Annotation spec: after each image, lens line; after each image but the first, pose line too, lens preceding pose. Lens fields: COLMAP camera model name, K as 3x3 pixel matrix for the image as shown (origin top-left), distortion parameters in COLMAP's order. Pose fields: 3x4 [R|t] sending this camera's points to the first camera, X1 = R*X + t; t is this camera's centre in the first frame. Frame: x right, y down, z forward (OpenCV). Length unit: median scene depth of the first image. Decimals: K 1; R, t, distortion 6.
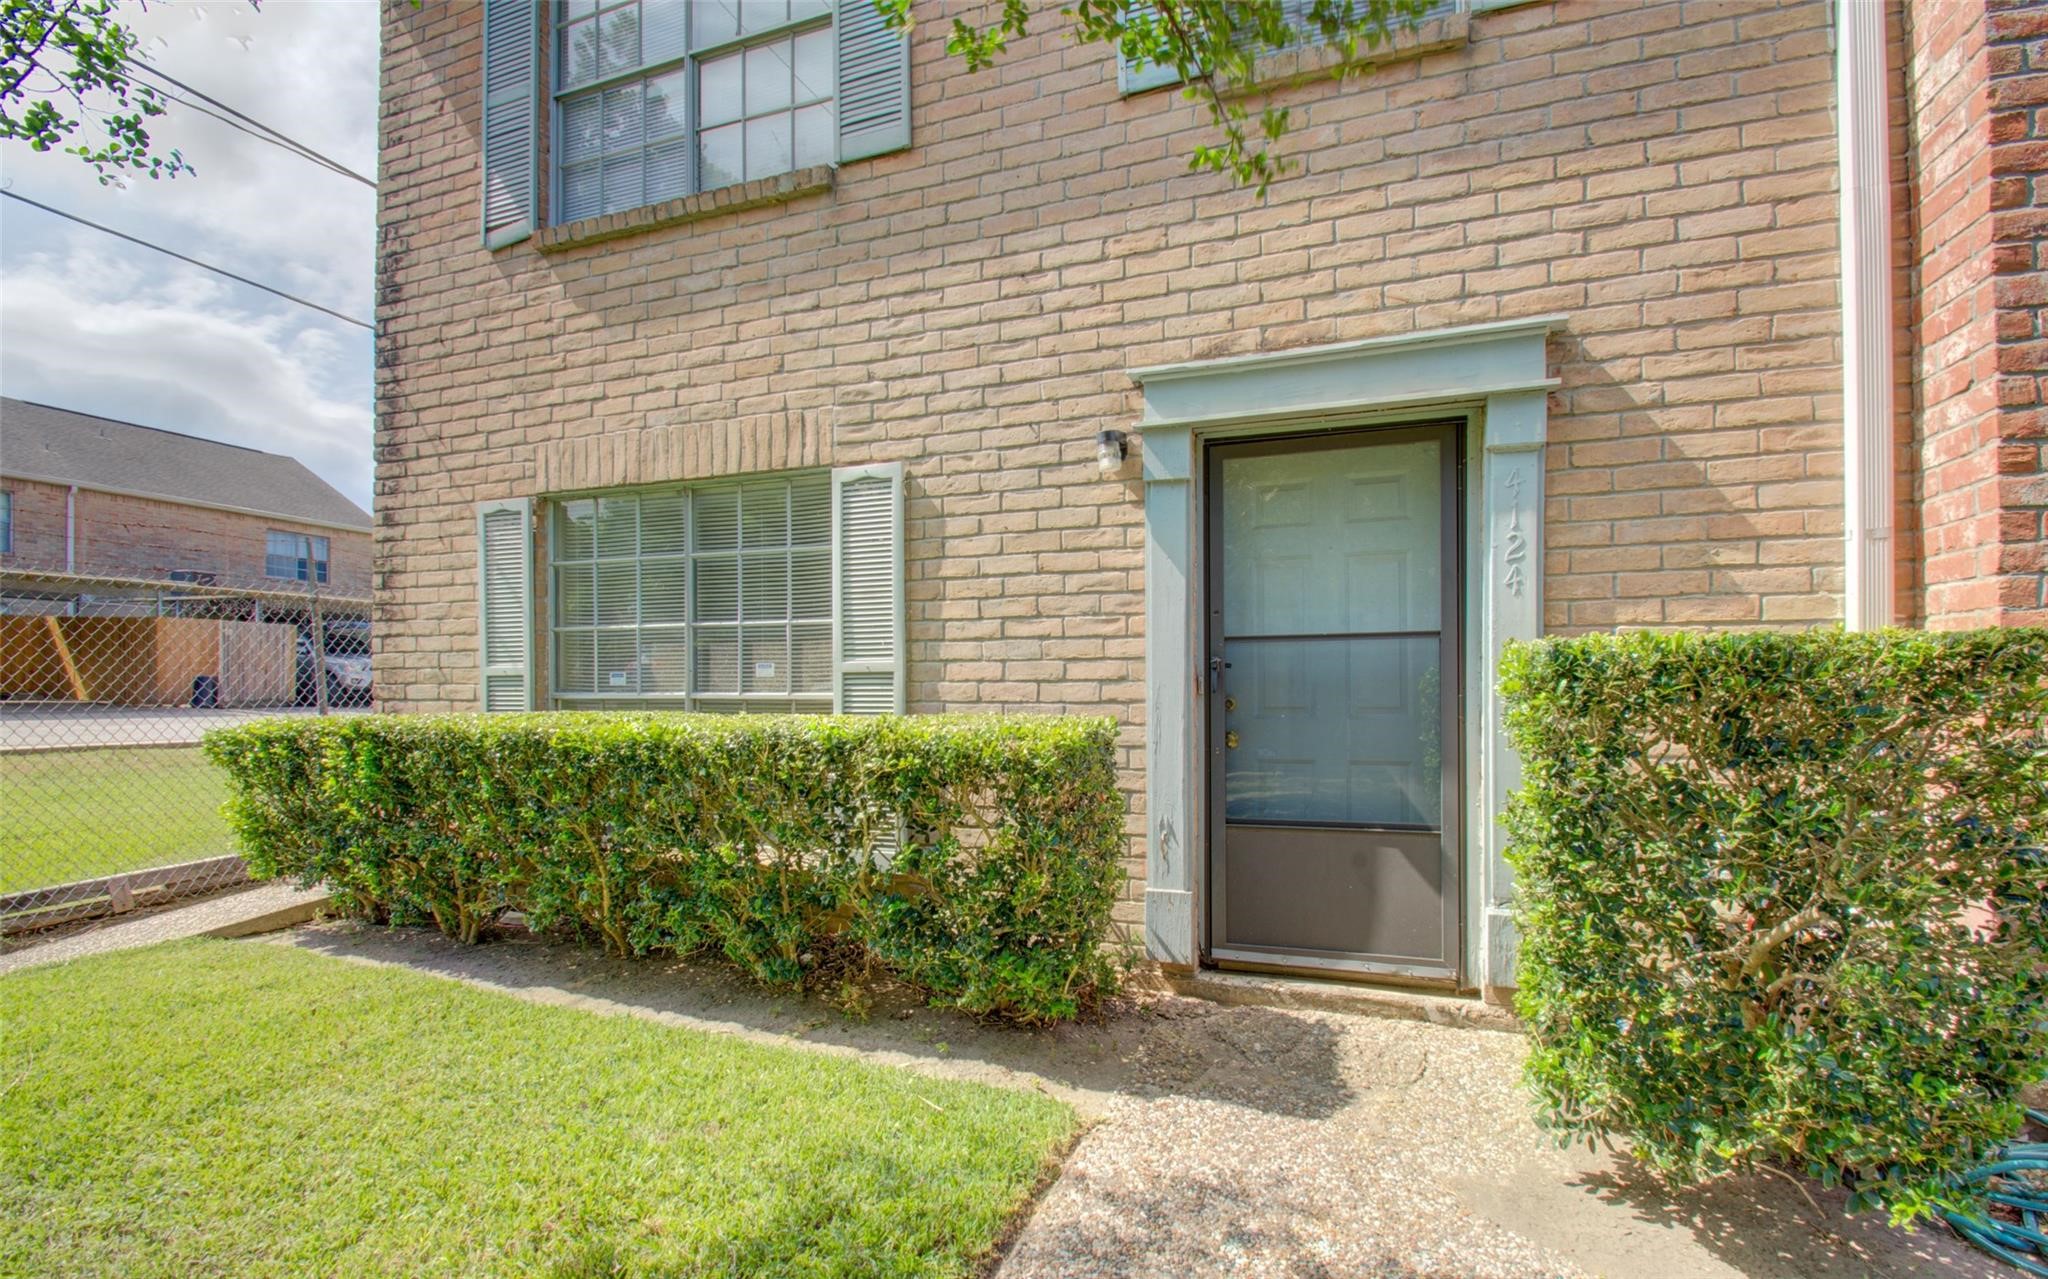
lens RADIAL K [[894.8, 0, 1041.4], [0, 894.8, 687.6], [0, 0, 1]] dist [0.003842, 0.000185]
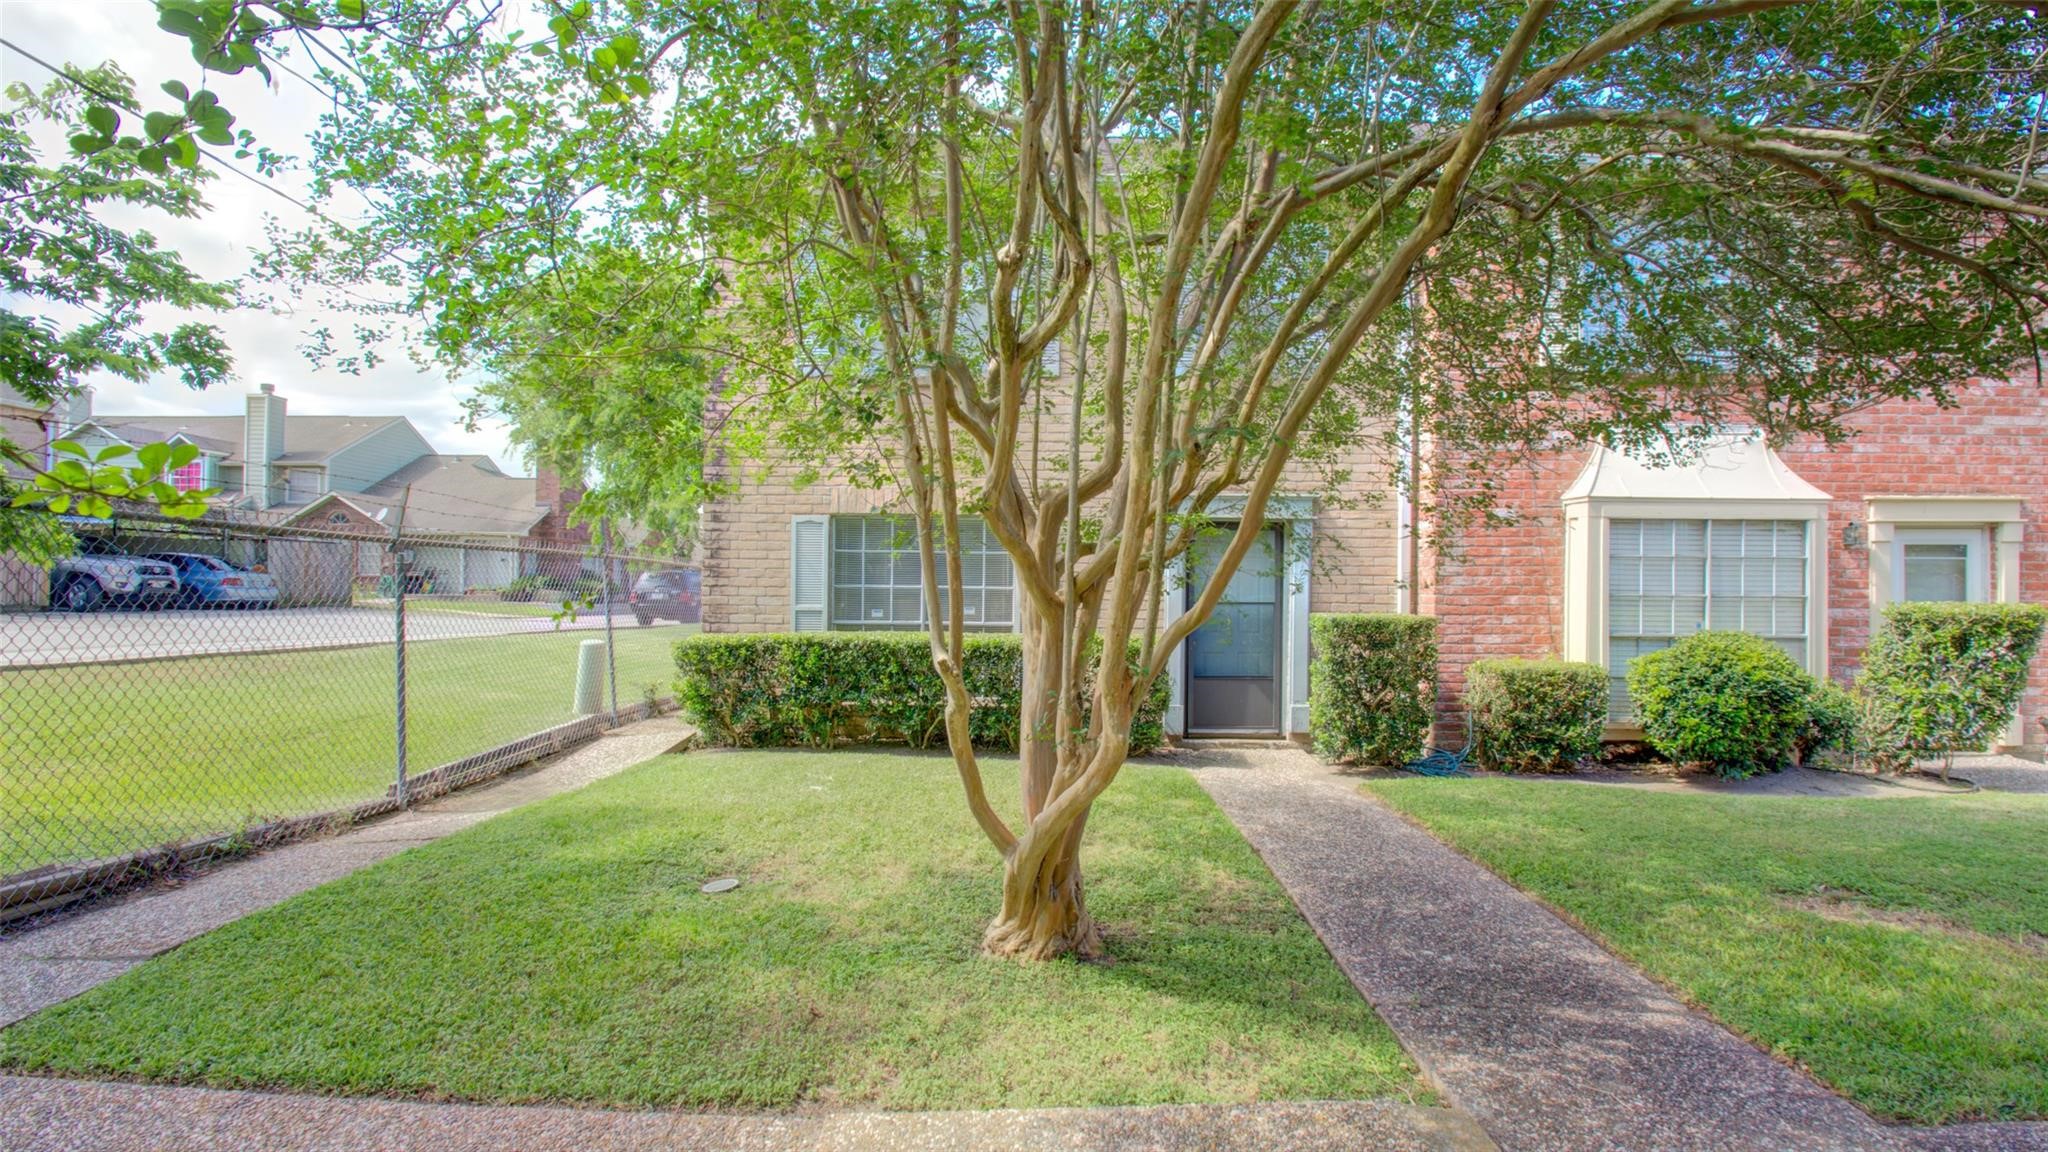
lens RADIAL K [[887.3, 0, 1044.0], [0, 887.3, 593.3], [0, 0, 1]] dist [-0.000710, -0.004593]
pose [[0.943578, 0.014859, 0.330816, -1.000081], [-0.014684, 0.999888, -0.003027, -0.067622], [-0.330824, -0.002001, 0.943690, -1.173832]]
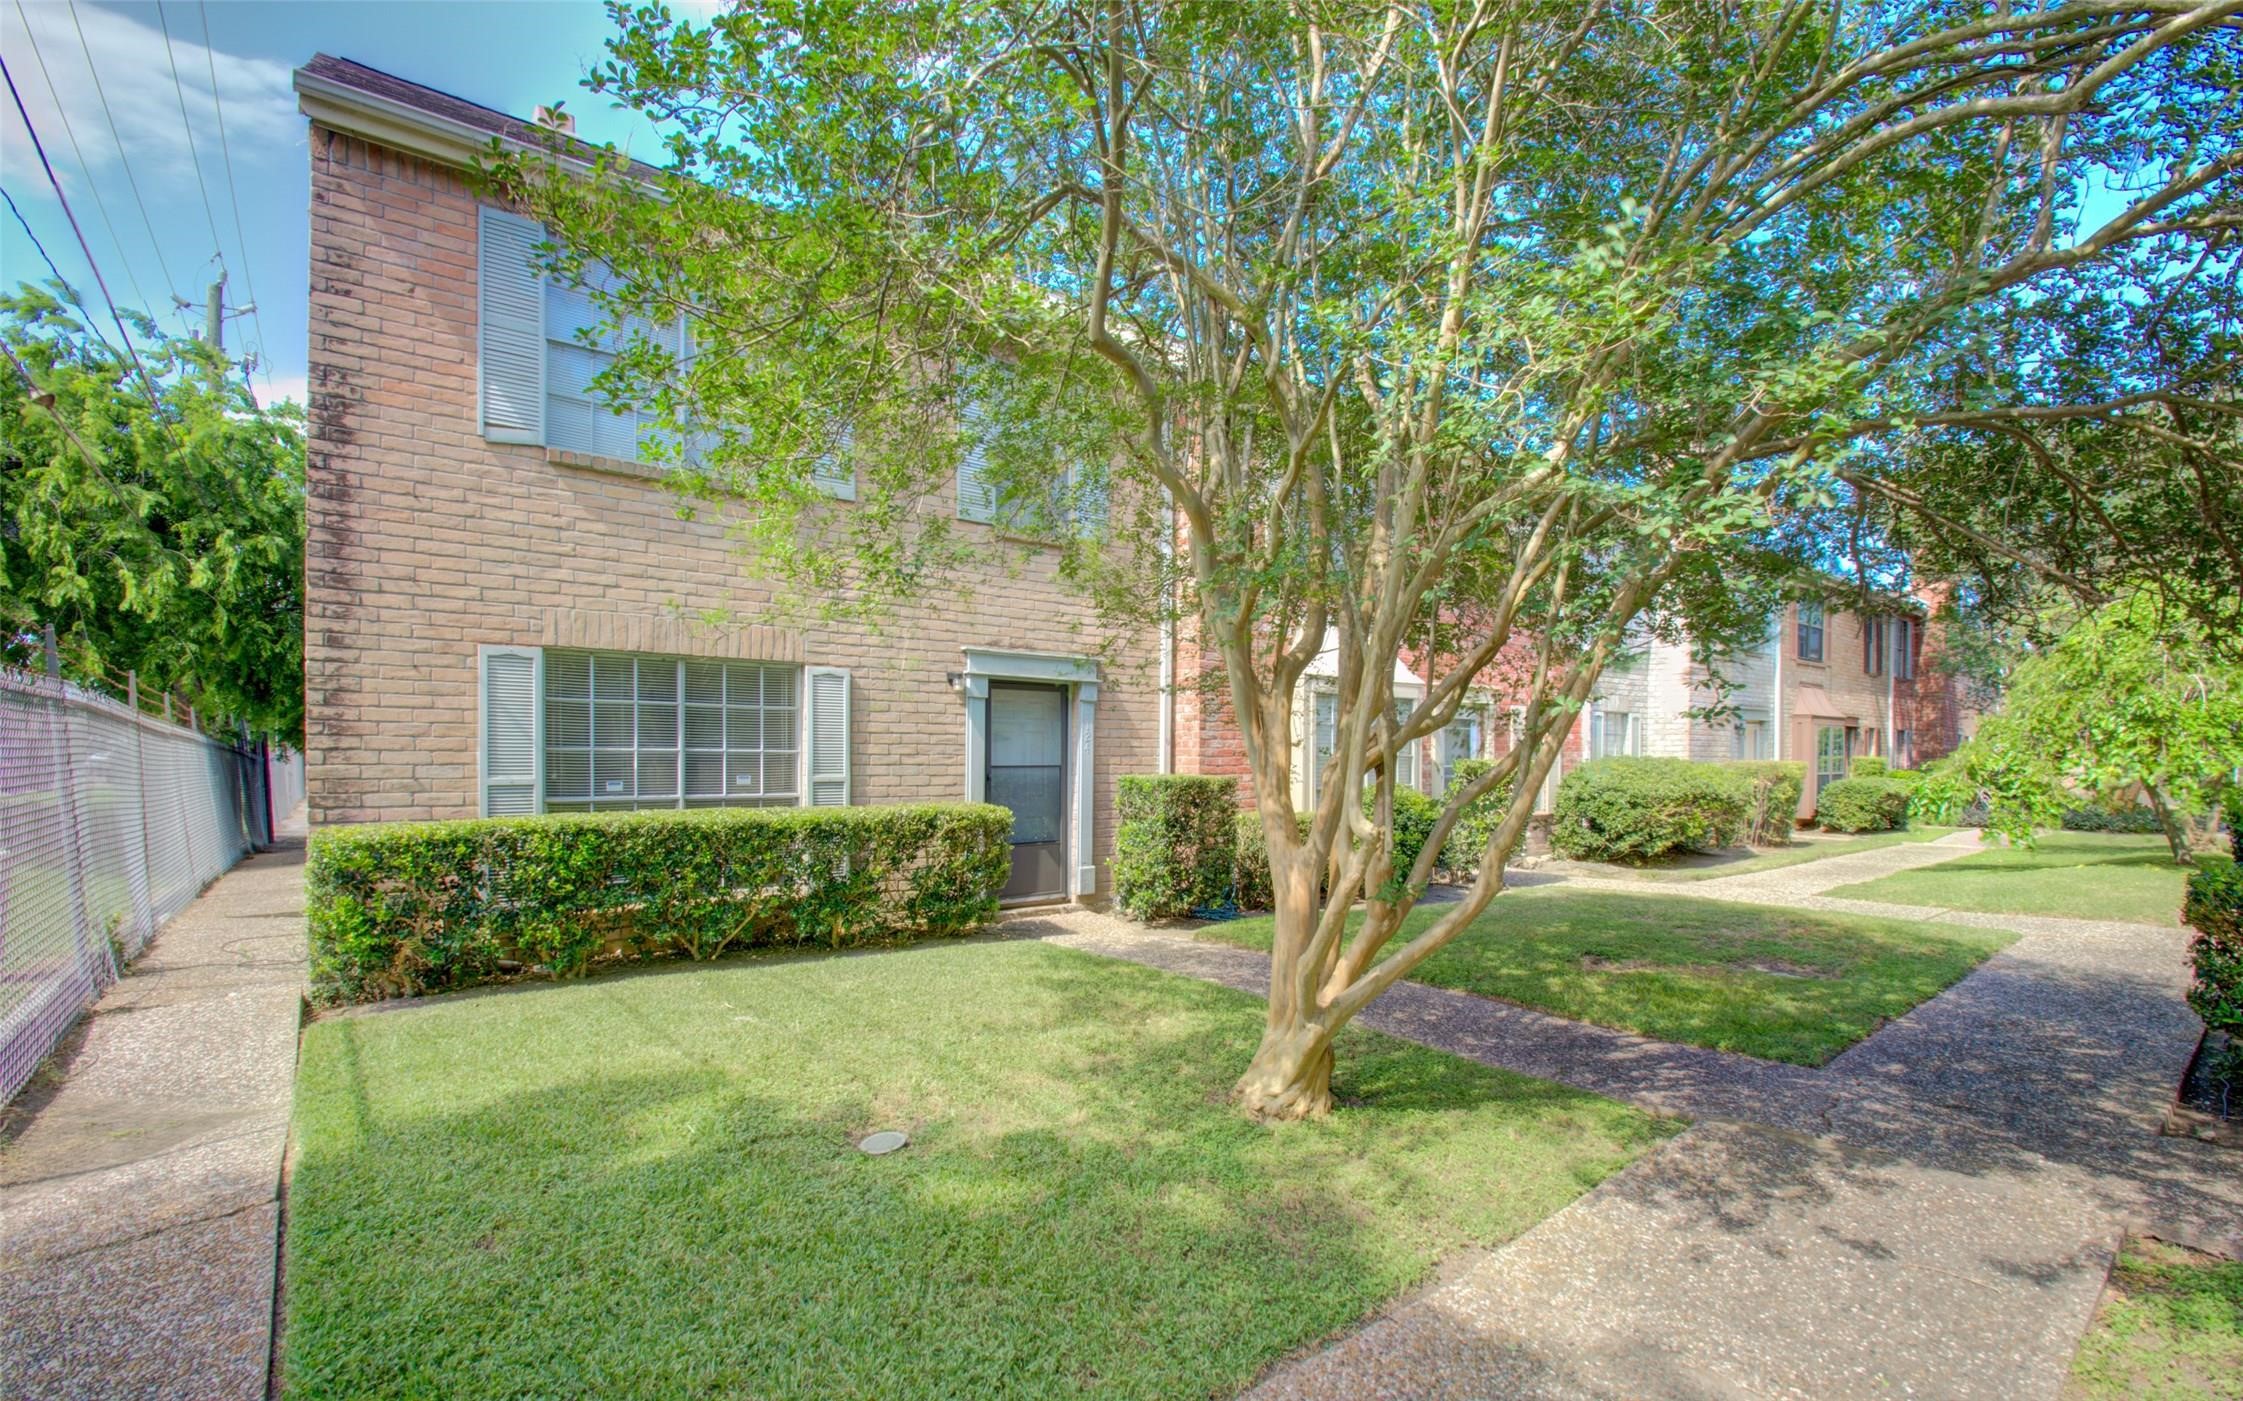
lens RADIAL K [[980.0, 0, 1118.1], [0, 980.0, 773.3], [0, 0, 1]] dist [0.003842, 0.000185]
pose [[0.531654, -0.005664, 0.846943, -1.766867], [-0.003806, 0.999952, 0.009076, -0.061356], [-0.846953, -0.008049, 0.531607, -0.621765]]
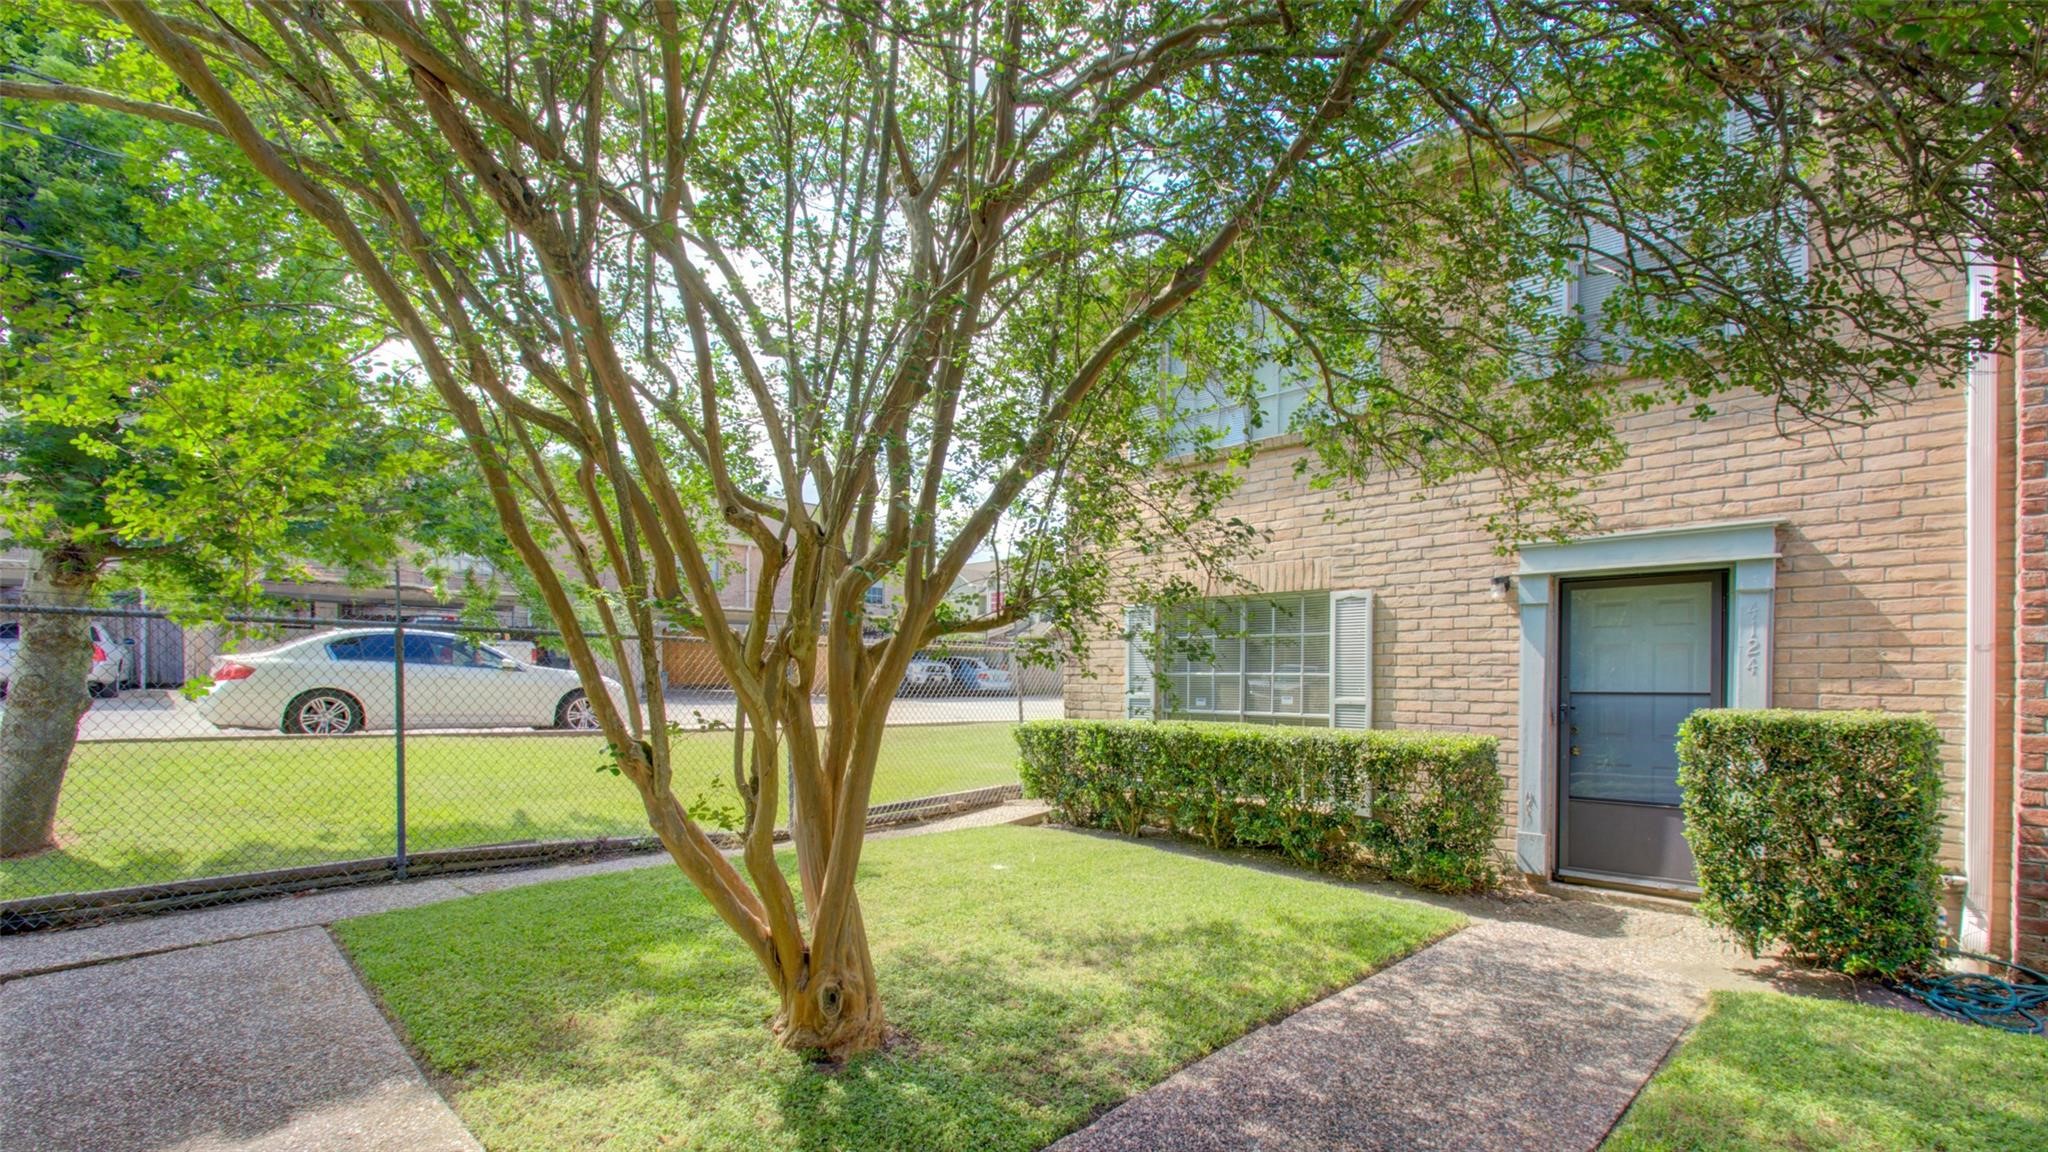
lens RADIAL K [[887.3, 0, 1050.5], [0, 887.3, 690.8], [0, 0, 1]] dist [-0.000710, -0.004593]
pose [[0.907311, 0.014481, -0.420210, 0.011471], [-0.009714, 0.999862, 0.013484, -0.071960], [0.420347, -0.008152, 0.907327, -1.002530]]
